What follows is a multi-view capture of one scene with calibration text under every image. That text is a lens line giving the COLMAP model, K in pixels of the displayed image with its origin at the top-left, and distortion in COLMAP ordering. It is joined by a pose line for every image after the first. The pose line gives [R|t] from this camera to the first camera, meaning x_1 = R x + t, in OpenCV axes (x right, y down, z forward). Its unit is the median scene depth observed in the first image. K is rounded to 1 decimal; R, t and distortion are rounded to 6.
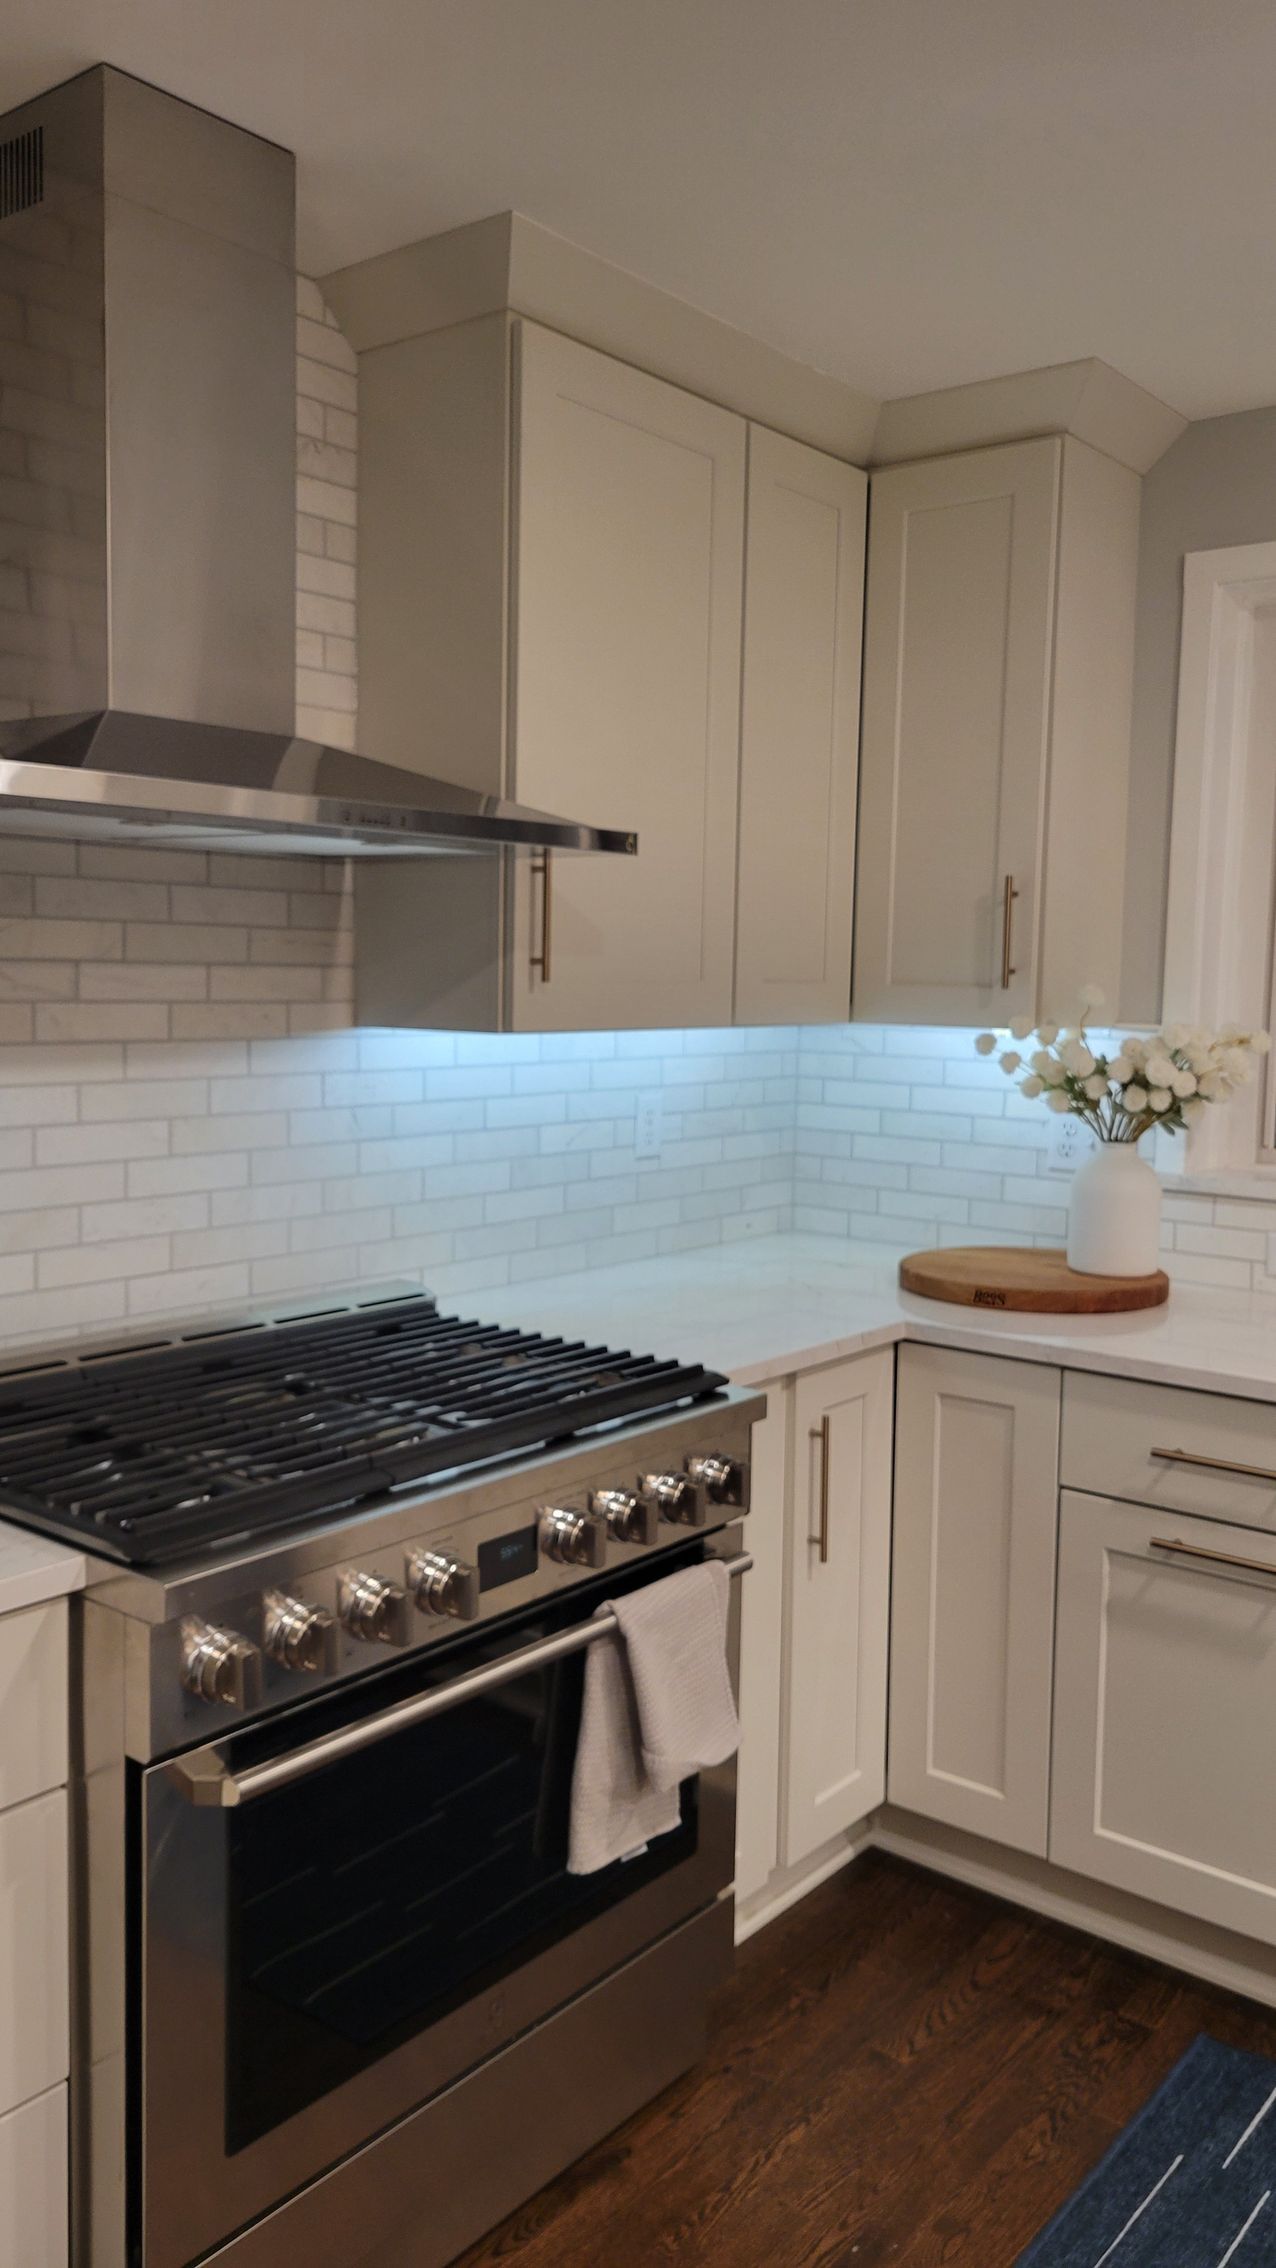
lens RADIAL K [[1714.1, 0, 627.8], [0, 1714.1, 1107.6], [0, 0, 1]] dist [0.038903, -0.013155]
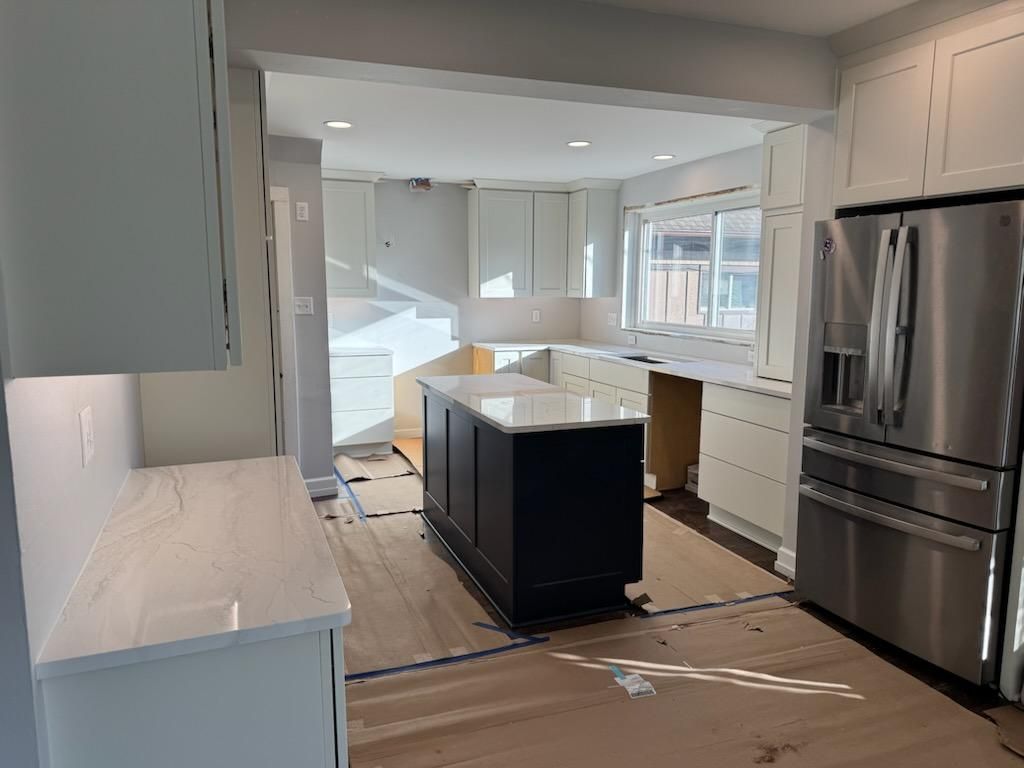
lens RADIAL K [[716.8, 0, 507.5], [0, 716.8, 384.4], [0, 0, 1]] dist [0.165199, -0.241743]
pose [[0.861705, 0.051804, -0.504759, 1.363452], [-0.026091, 0.997982, 0.057881, 0.120632], [0.506739, -0.036706, 0.861318, -1.279494]]
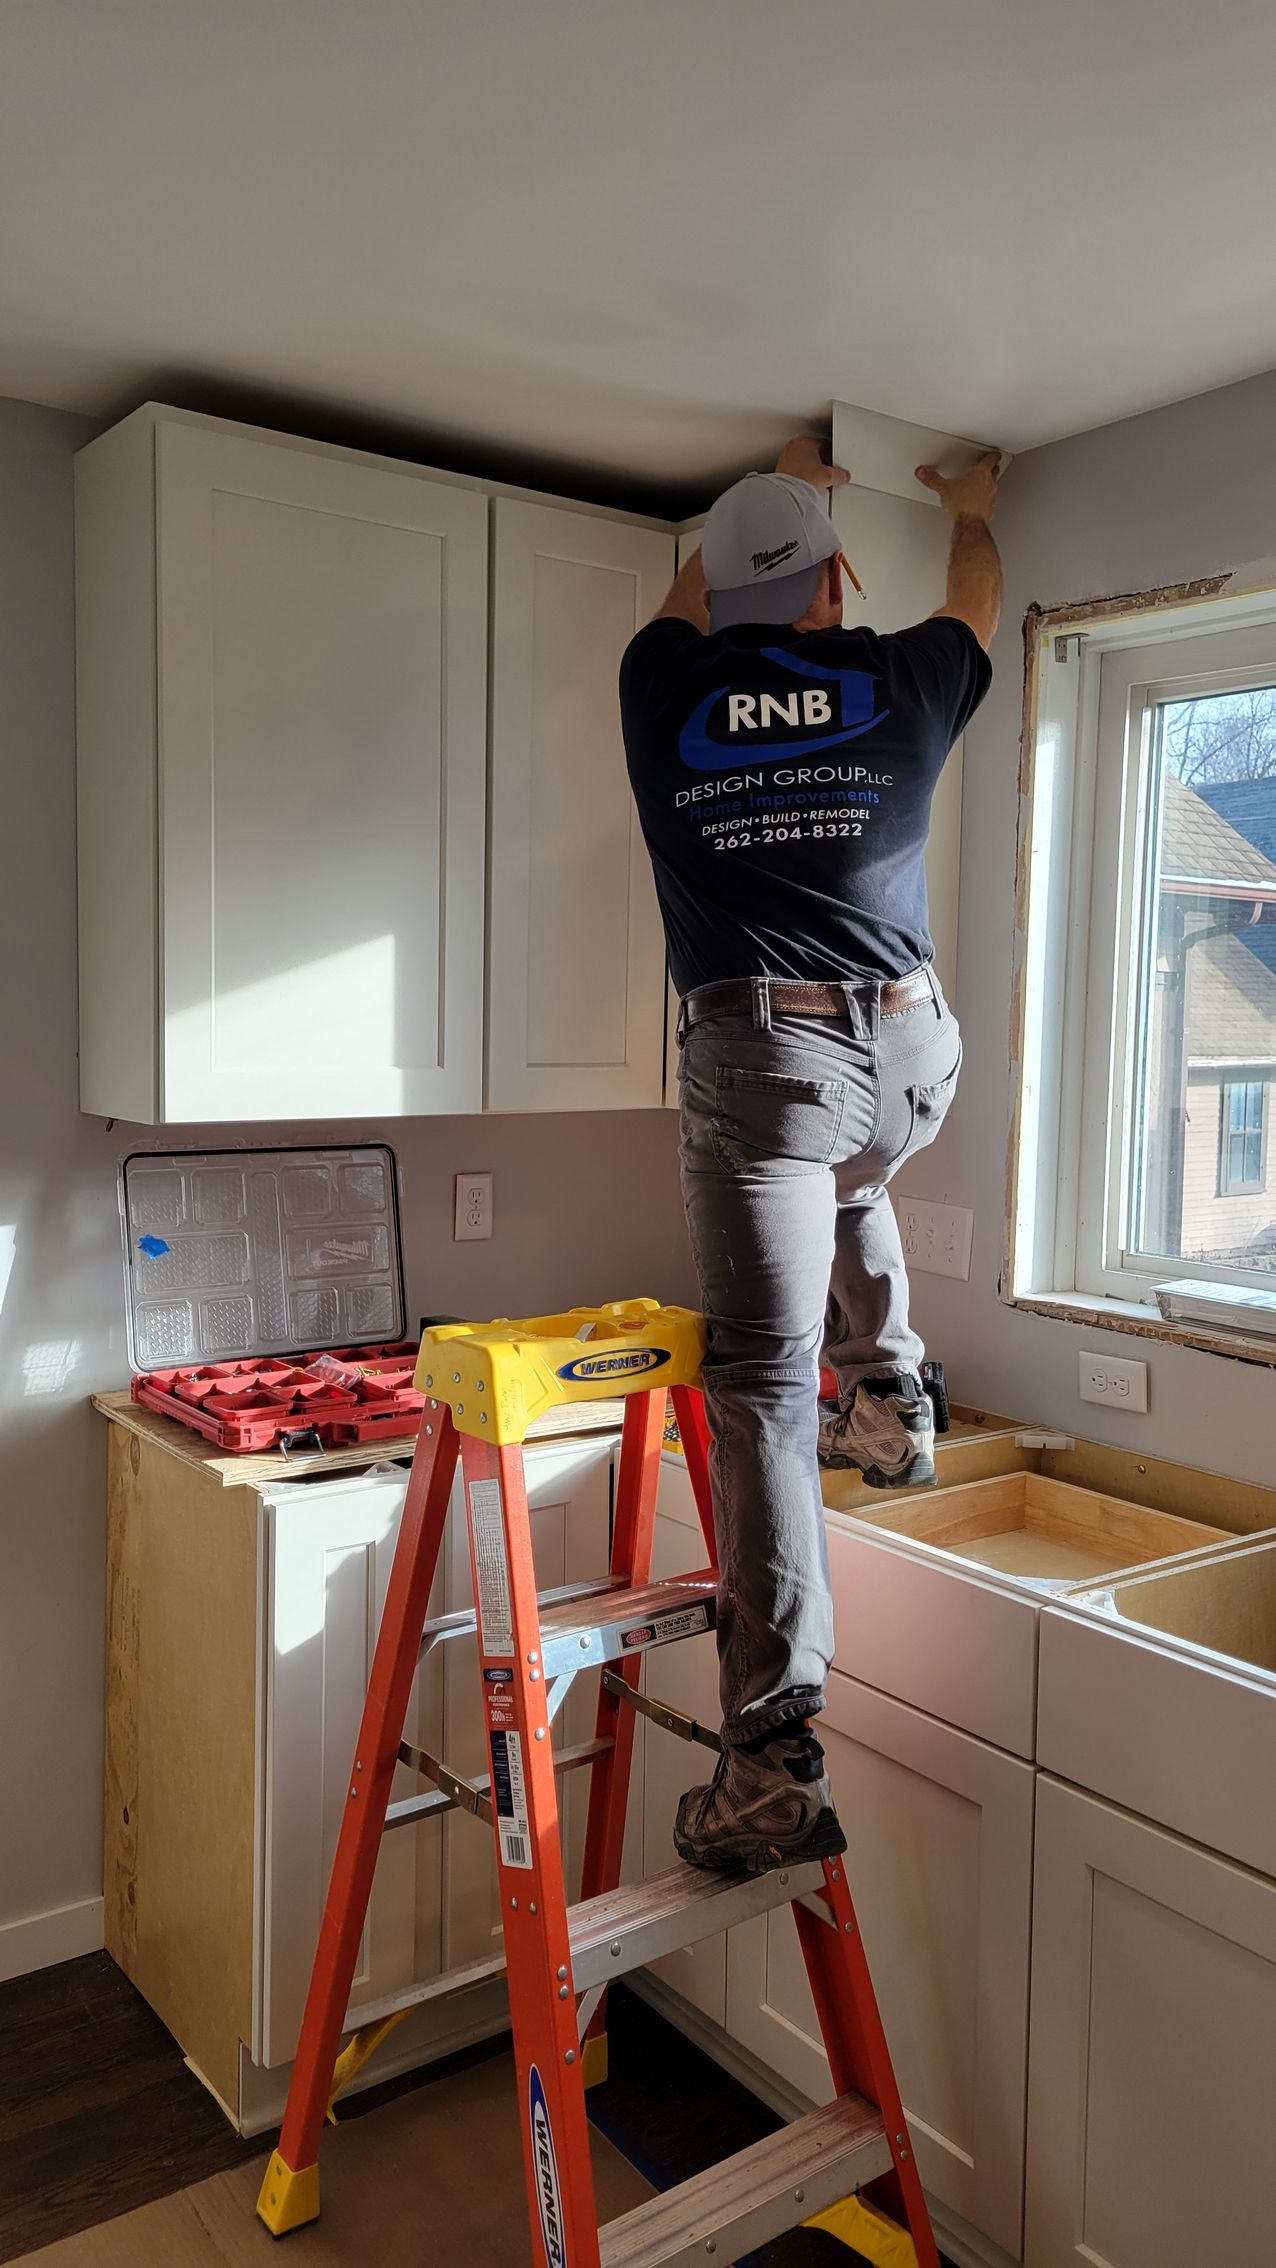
lens RADIAL K [[1684.7, 0, 638.0], [0, 1684.7, 1134.0], [0, 0, 1]] dist [0.041747, 0.000397]
pose [[0.968305, 0.016823, -0.249203, 0.422628], [-0.018217, 0.999829, -0.003287, -0.038133], [0.249105, 0.007723, 0.968446, 0.105548]]
